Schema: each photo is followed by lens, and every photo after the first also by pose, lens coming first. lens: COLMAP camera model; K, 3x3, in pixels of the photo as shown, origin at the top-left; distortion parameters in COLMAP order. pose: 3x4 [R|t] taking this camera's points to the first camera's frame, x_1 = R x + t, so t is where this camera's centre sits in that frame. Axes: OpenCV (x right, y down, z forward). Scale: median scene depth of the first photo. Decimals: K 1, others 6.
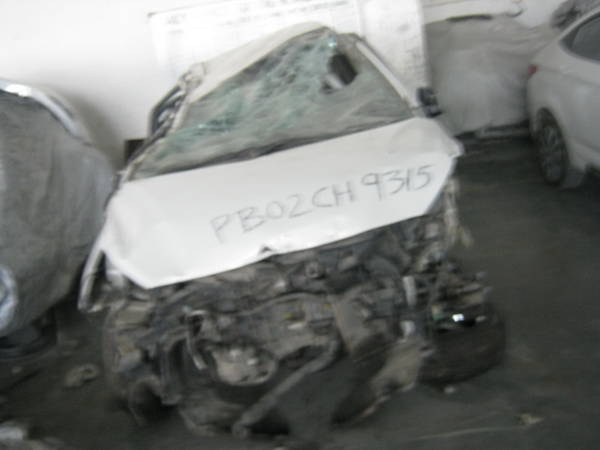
lens RADIAL K [[666.7, 0, 300.0], [0, 666.7, 225.0], [0, 0, 1]] dist [-0.094263, 0.001231]
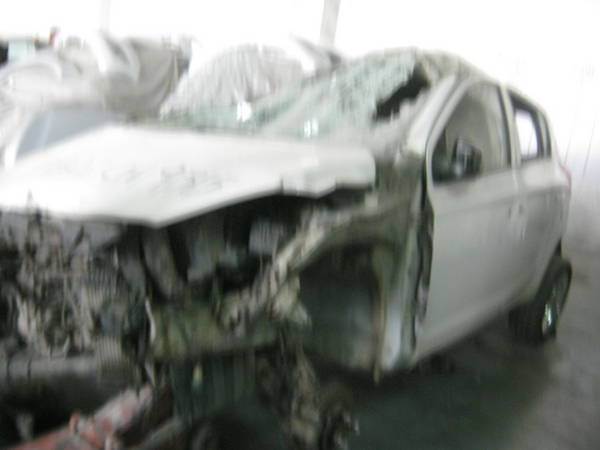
lens RADIAL K [[657.5, 0, 300.0], [0, 657.5, 225.0], [0, 0, 1]] dist [-0.055432, 0.001314]
pose [[0.755688, 0.359430, -0.547490, 0.601007], [-0.413088, 0.910278, 0.027426, -0.085246], [0.508225, 0.205436, 0.836363, 0.401409]]
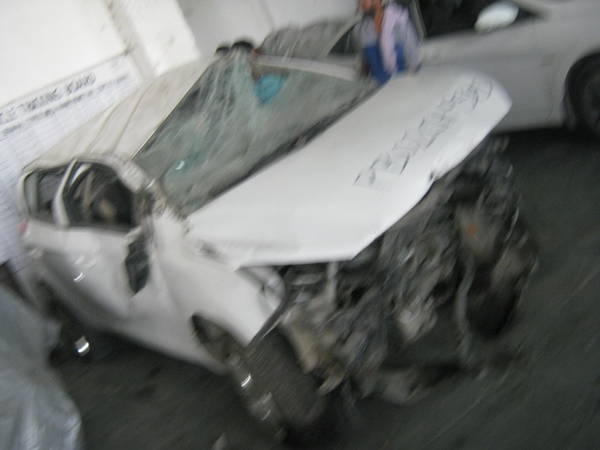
lens RADIAL K [[666.7, 0, 300.0], [0, 666.7, 225.0], [0, 0, 1]] dist [-0.094263, 0.001231]
pose [[0.795649, -0.339517, 0.501668, -0.661250], [0.419554, 0.906234, -0.052097, 0.063637], [-0.436941, 0.251928, 0.863490, 0.172491]]
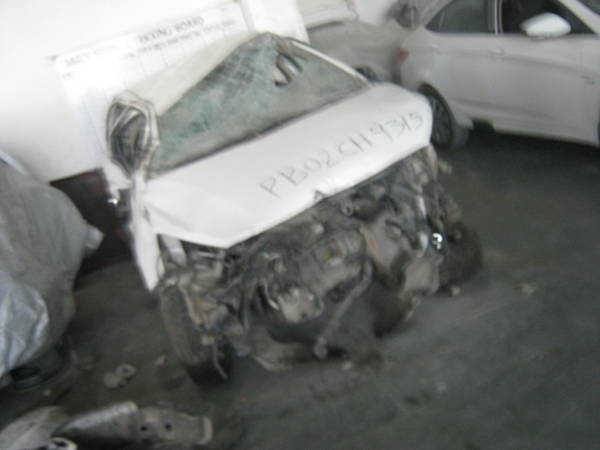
lens RADIAL K [[657.5, 0, 300.0], [0, 657.5, 225.0], [0, 0, 1]] dist [-0.055432, 0.001314]
pose [[0.950525, -0.203155, 0.235012, -0.325652], [0.214560, 0.976422, -0.023744, 0.098682], [-0.224647, 0.072993, 0.971702, -0.145442]]
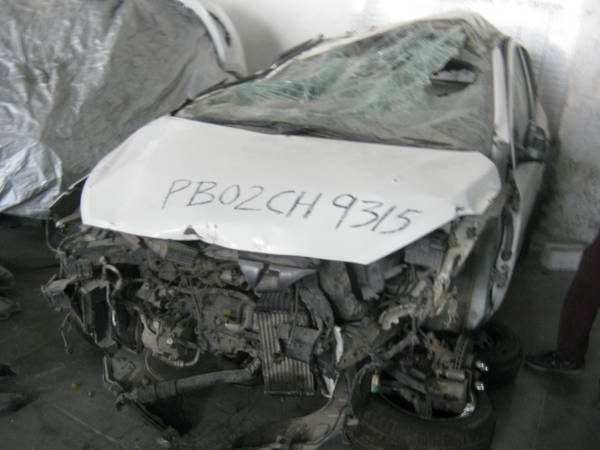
lens RADIAL K [[666.7, 0, 300.0], [0, 666.7, 225.0], [0, 0, 1]] dist [-0.094263, 0.001231]
pose [[0.870603, 0.370636, -0.323542, 0.303304], [-0.353274, 0.928645, 0.113207, -0.104150], [0.342414, 0.015741, 0.939417, 0.193543]]
